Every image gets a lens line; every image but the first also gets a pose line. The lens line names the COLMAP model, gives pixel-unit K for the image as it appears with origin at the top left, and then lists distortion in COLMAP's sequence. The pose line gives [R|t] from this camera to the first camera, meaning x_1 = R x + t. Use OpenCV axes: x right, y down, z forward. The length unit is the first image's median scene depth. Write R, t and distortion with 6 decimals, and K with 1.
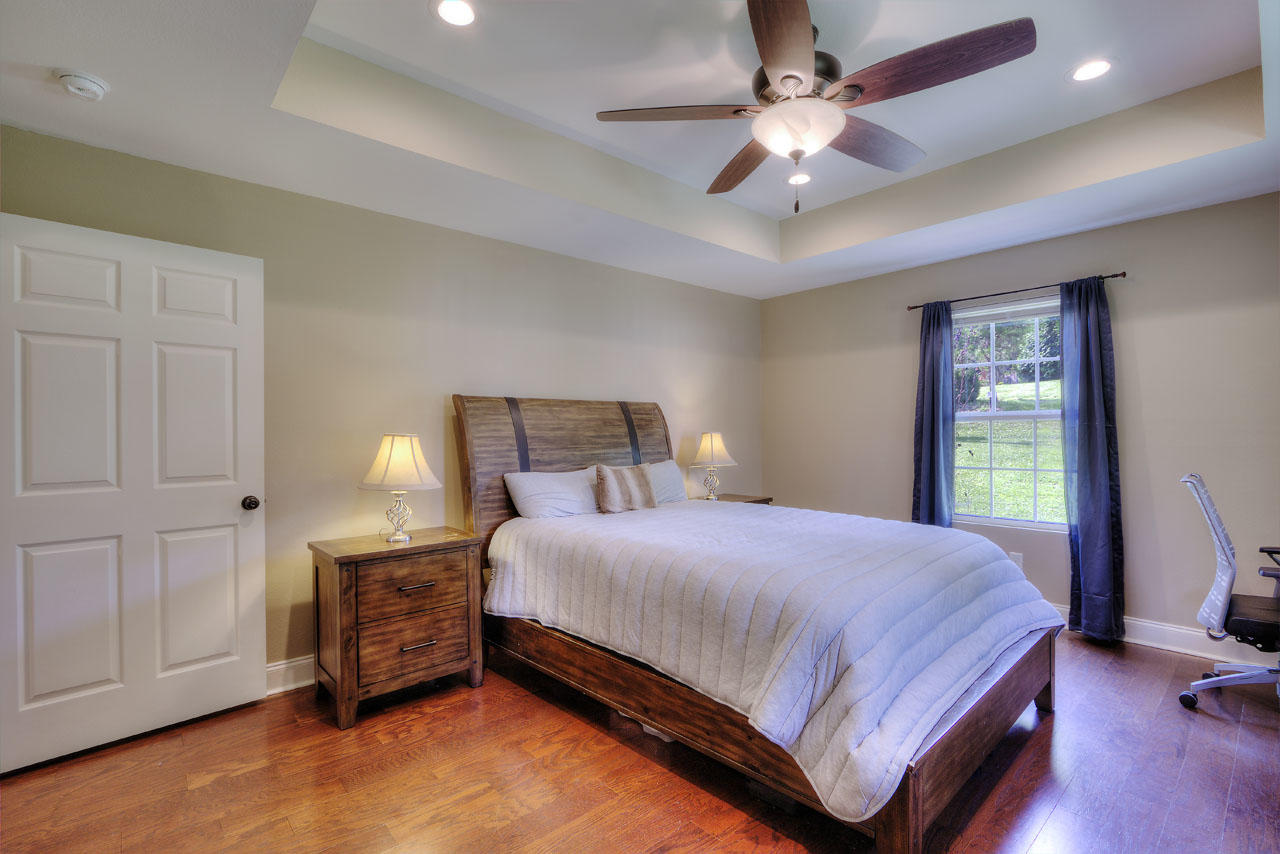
lens RADIAL K [[582.9, 0, 636.8], [0, 582.9, 432.1], [0, 0, 1]] dist [-0.005458, -0.000639]
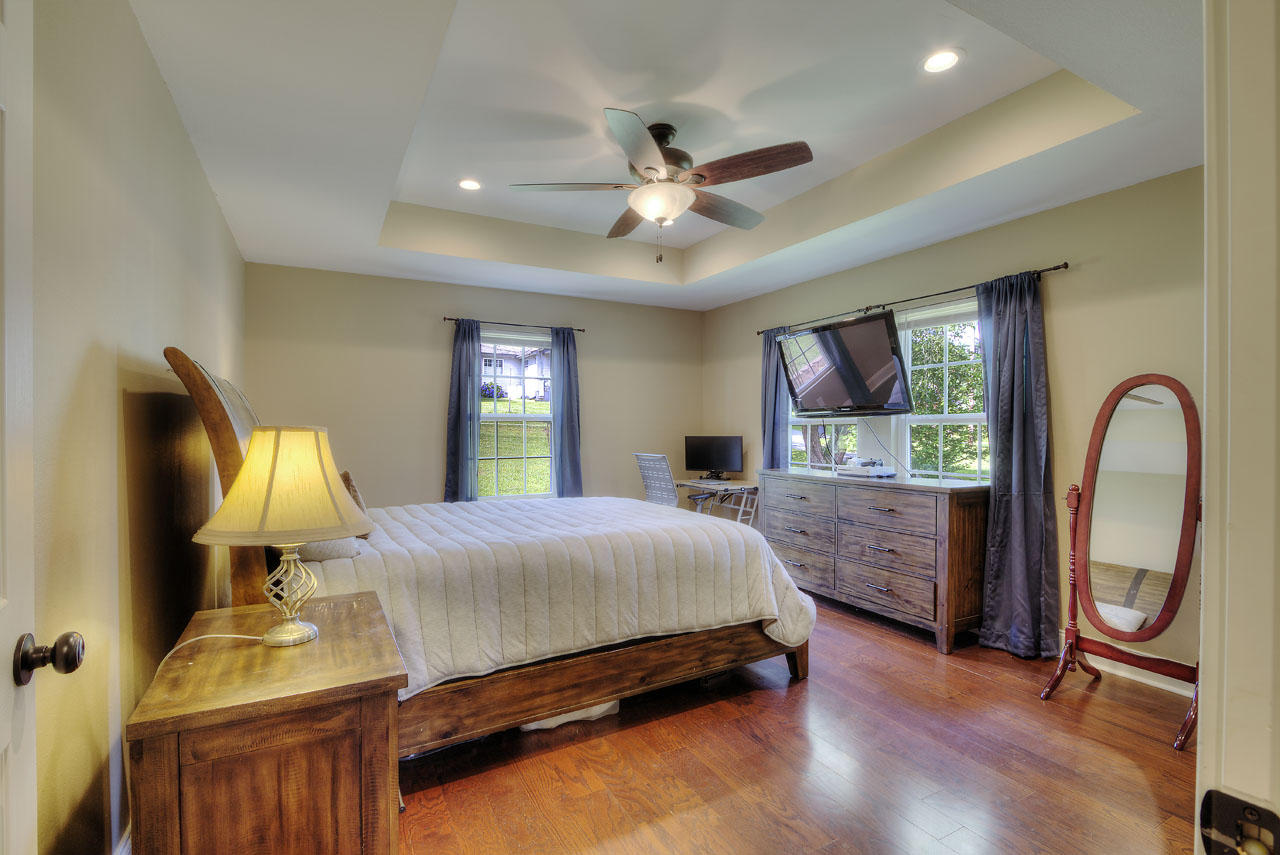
lens RADIAL K [[582.9, 0, 639.2], [0, 582.9, 429.3], [0, 0, 1]] dist [-0.005458, -0.000639]
pose [[0.226958, 0.005651, 0.973888, -0.861319], [-0.001375, 0.999984, -0.005482, 0.008922], [-0.973903, -0.000094, 0.226963, 0.617194]]
